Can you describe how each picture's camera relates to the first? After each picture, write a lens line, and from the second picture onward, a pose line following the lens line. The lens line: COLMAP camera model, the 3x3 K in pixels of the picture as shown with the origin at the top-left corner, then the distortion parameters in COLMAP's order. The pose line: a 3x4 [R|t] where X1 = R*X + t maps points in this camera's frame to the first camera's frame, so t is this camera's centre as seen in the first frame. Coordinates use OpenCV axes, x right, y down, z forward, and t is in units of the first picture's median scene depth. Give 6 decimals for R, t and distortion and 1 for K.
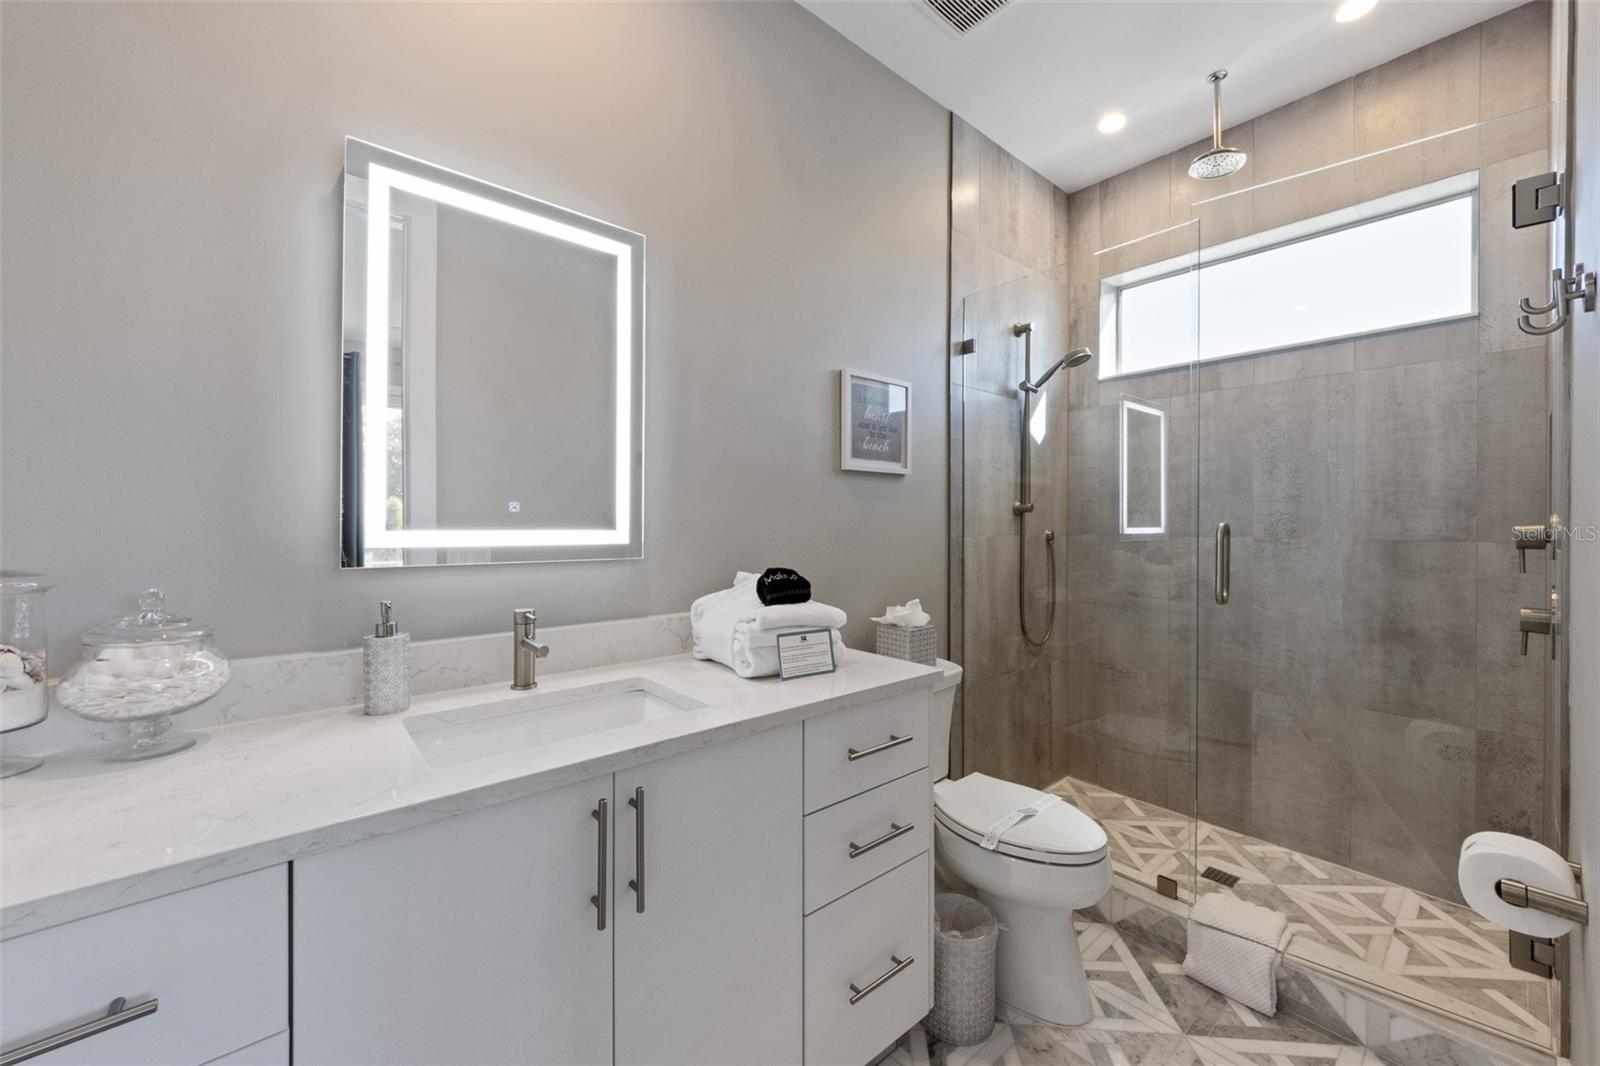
lens RADIAL K [[612.8, 0, 796.9], [0, 612.8, 533.1], [0, 0, 1]] dist [-0.007863, 0.002254]
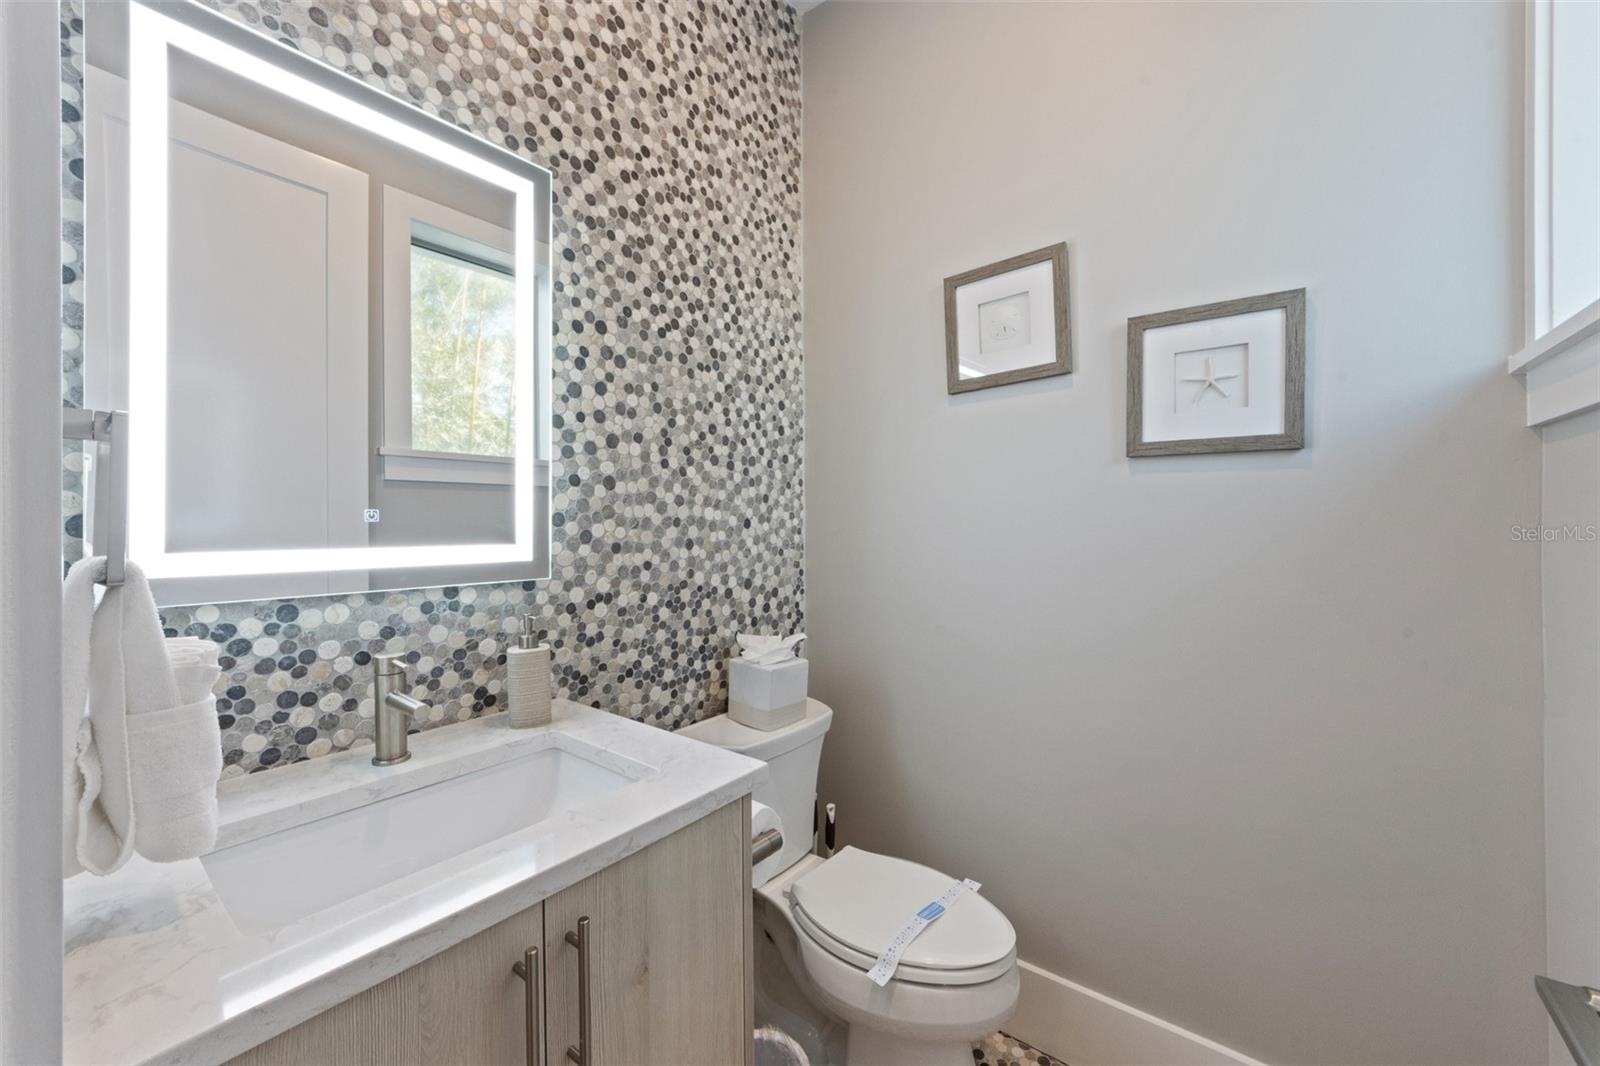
lens RADIAL K [[612.8, 0, 797.8], [0, 612.8, 542.0], [0, 0, 1]] dist [-0.007863, 0.002254]
pose [[0.983225, -0.008503, 0.182198, -0.098243], [0.007863, 0.999960, 0.004237, -0.009906], [-0.182227, -0.002734, 0.983253, 0.192292]]
